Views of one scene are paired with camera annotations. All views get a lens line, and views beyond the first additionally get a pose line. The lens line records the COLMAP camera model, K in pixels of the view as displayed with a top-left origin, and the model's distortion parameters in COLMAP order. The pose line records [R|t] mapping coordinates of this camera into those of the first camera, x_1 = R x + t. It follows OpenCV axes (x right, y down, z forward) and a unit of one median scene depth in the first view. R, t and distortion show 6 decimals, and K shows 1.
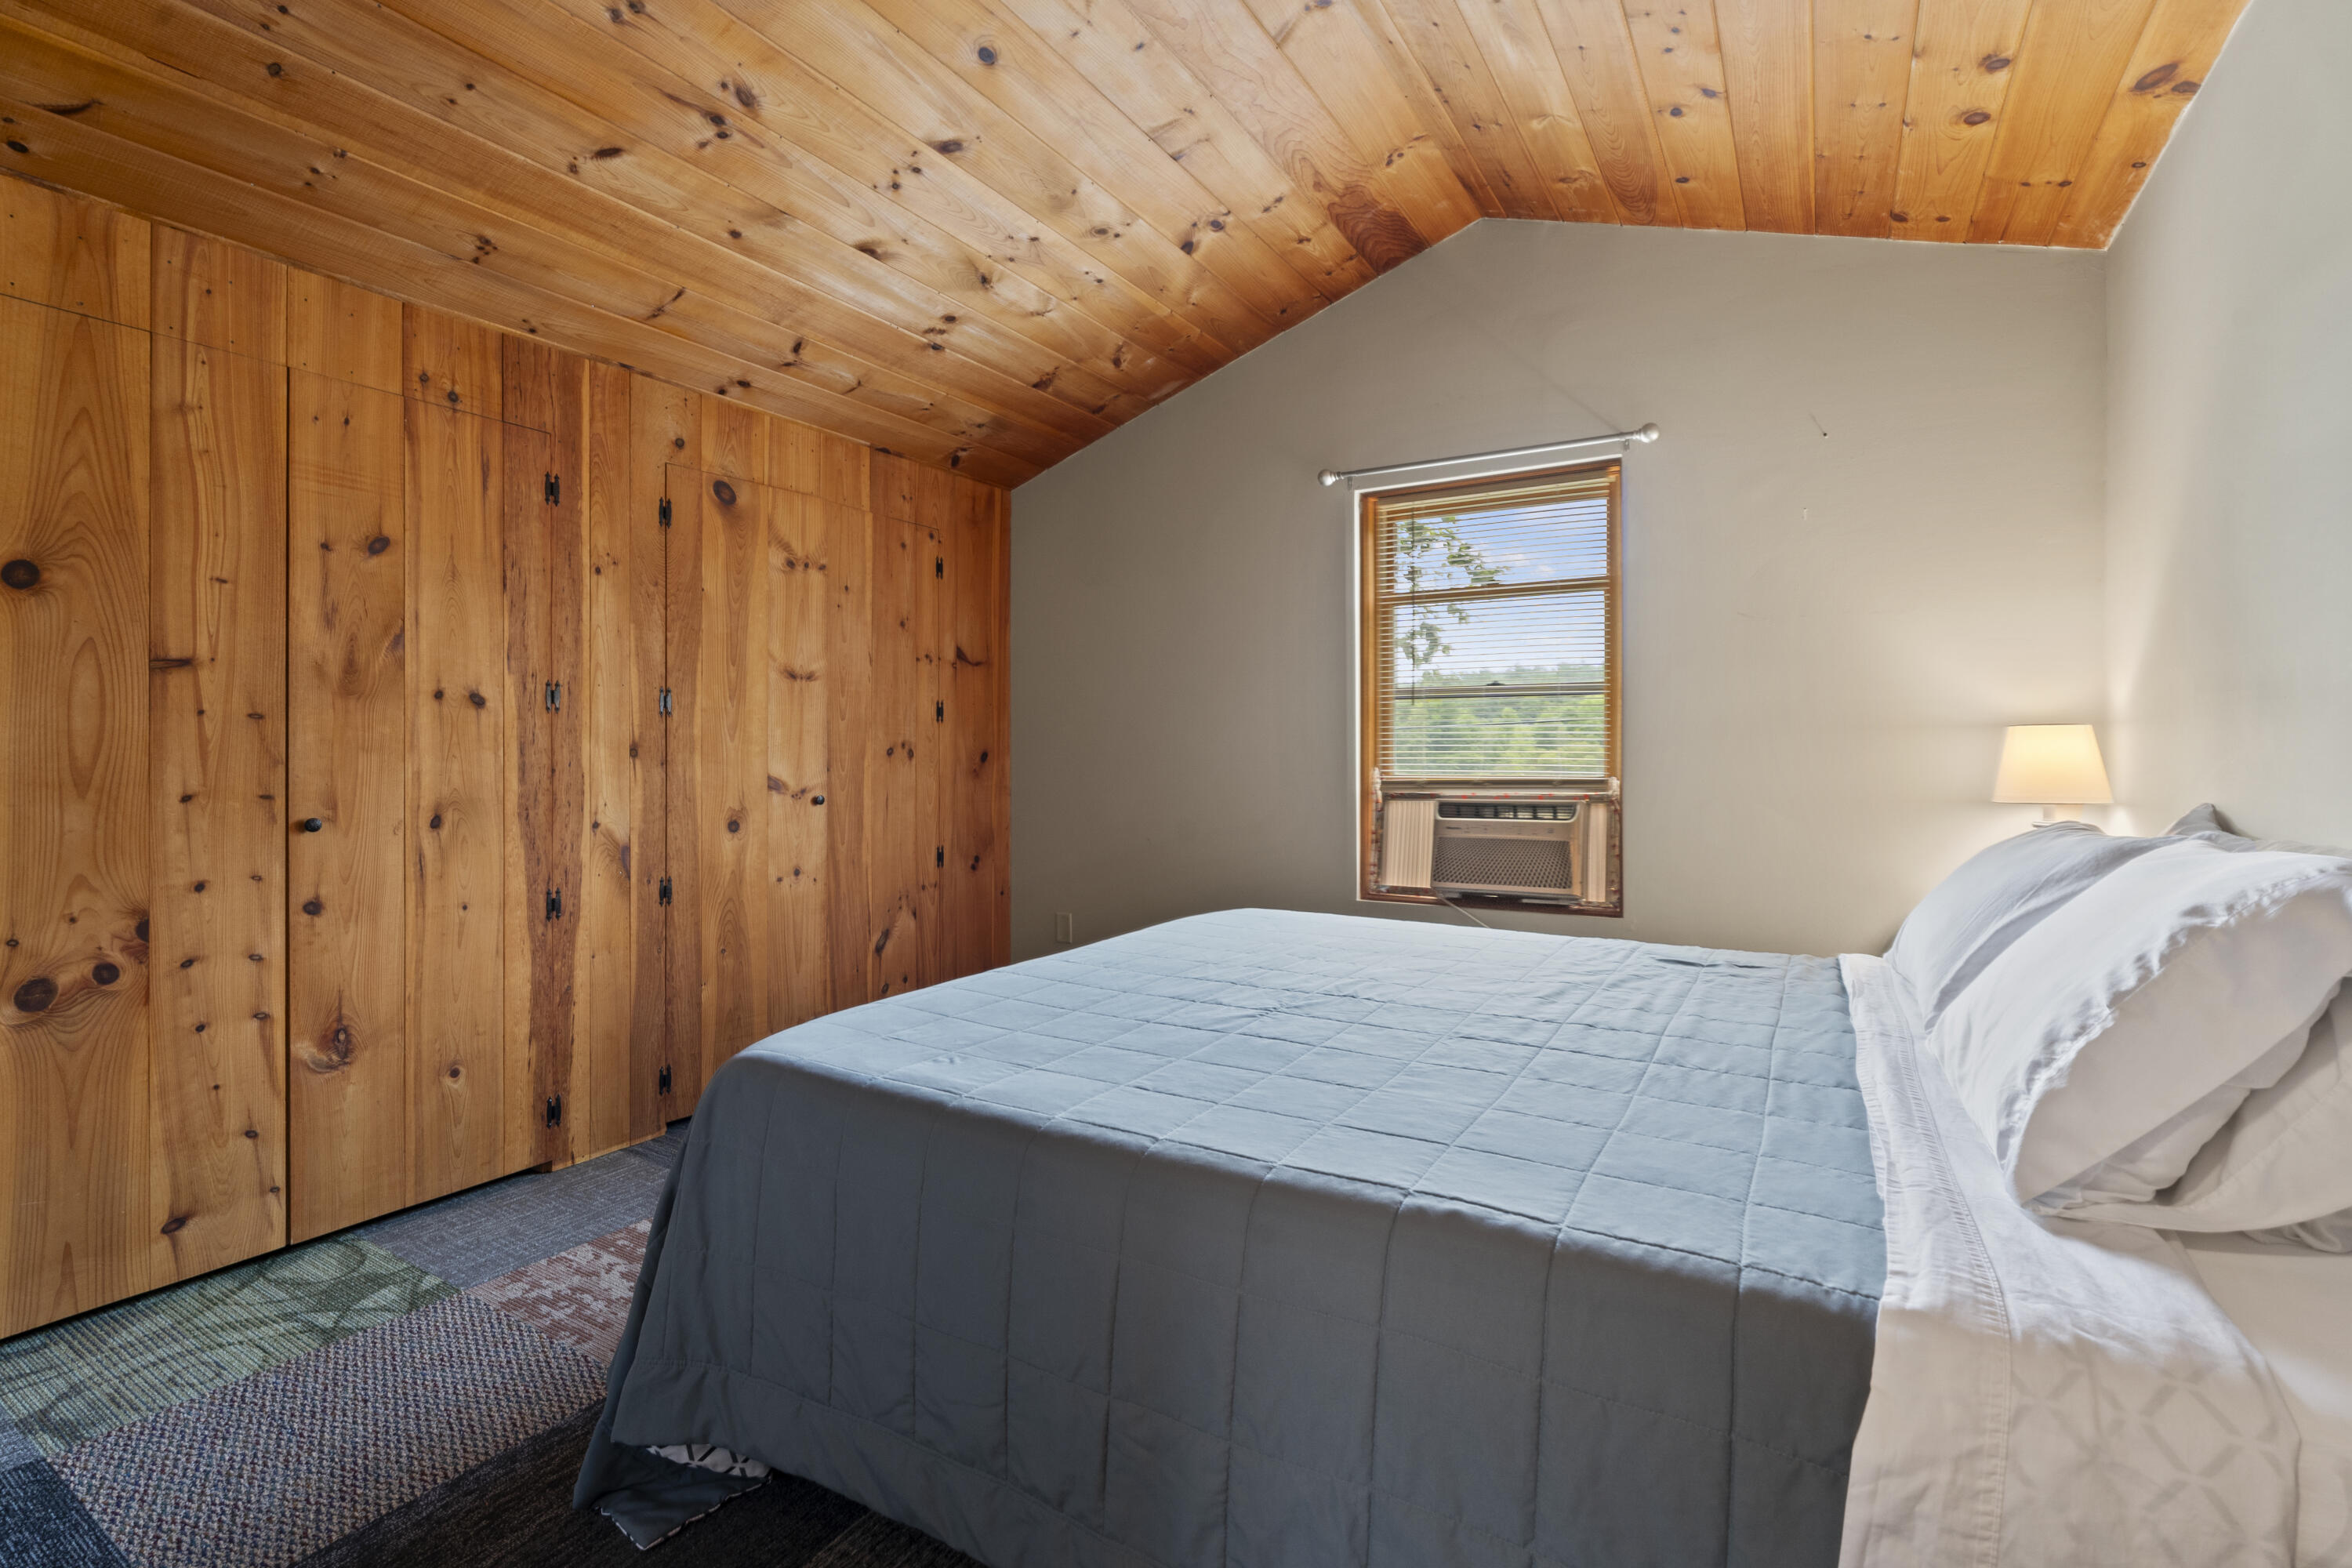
lens RADIAL K [[1070.3, 0, 1177.9], [0, 1070.3, 749.0], [0, 0, 1]] dist [0.000637, 0.000131]
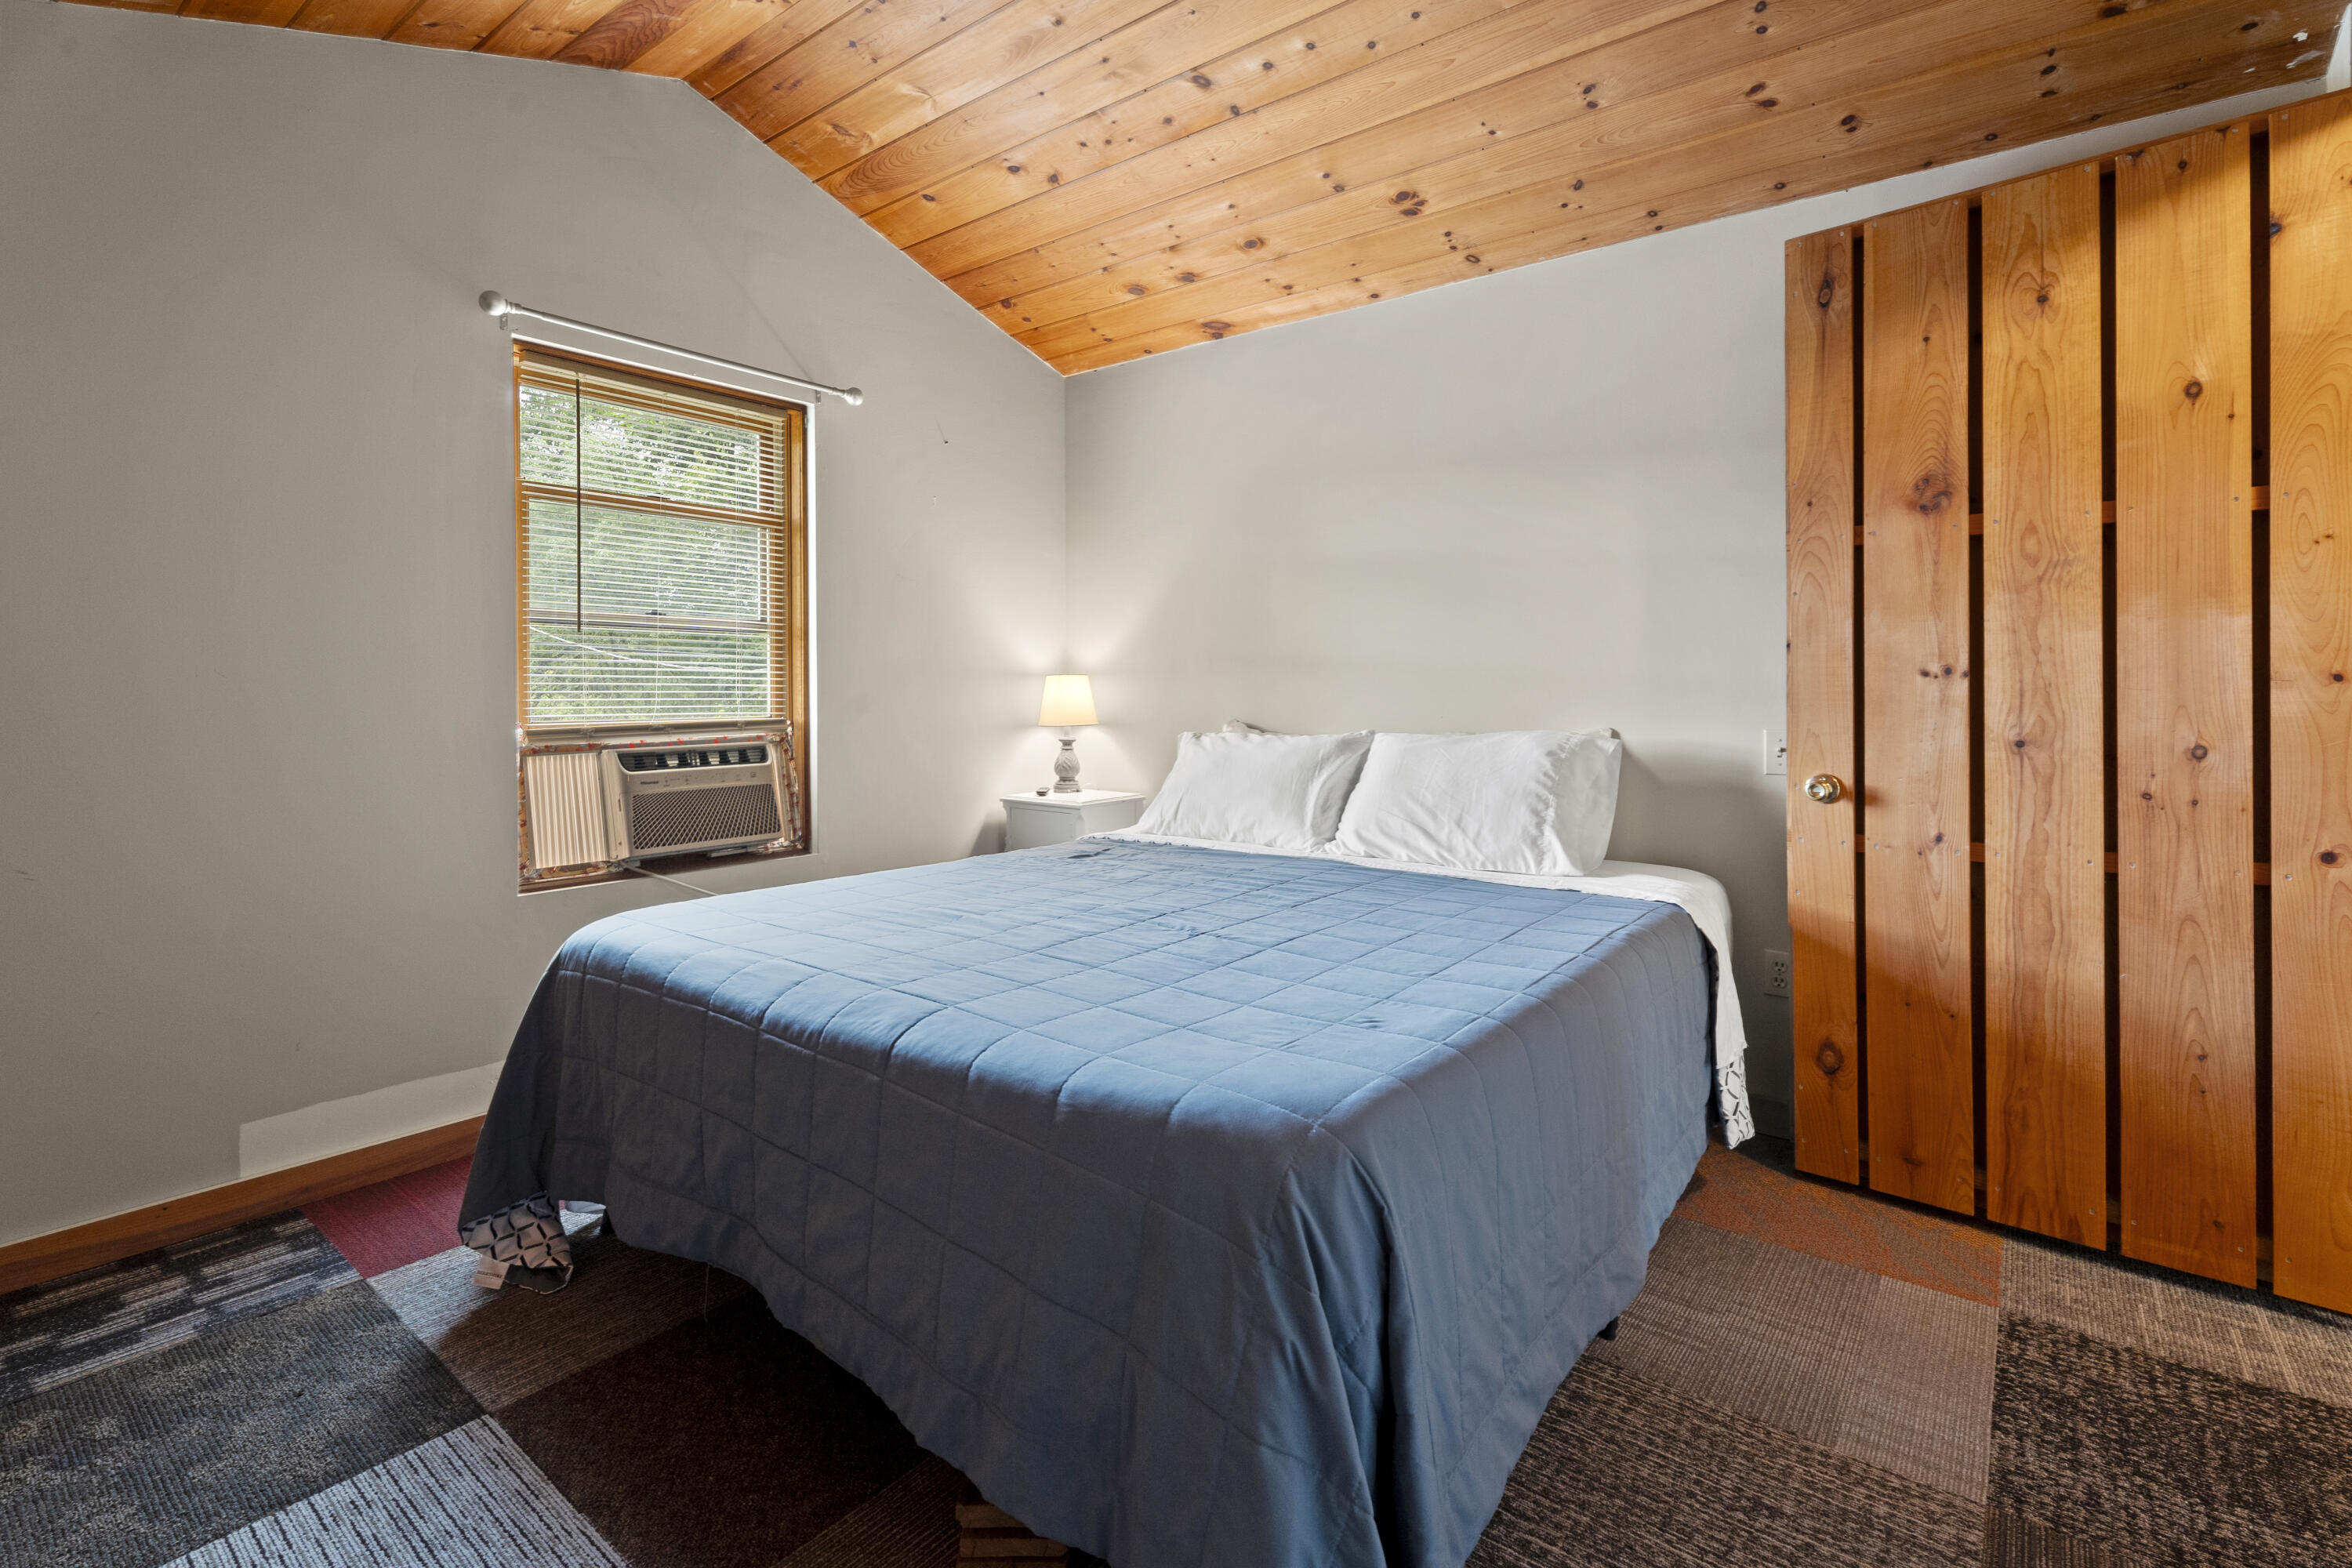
lens RADIAL K [[1066.6, 0, 1176.9], [0, 1066.6, 690.2], [0, 0, 1]] dist [0.000081, 0.000010]
pose [[0.115432, 0.002533, 0.993312, -0.545531], [-0.001370, 0.999996, -0.002391, 0.002824], [-0.993314, -0.001084, 0.115436, 0.509721]]
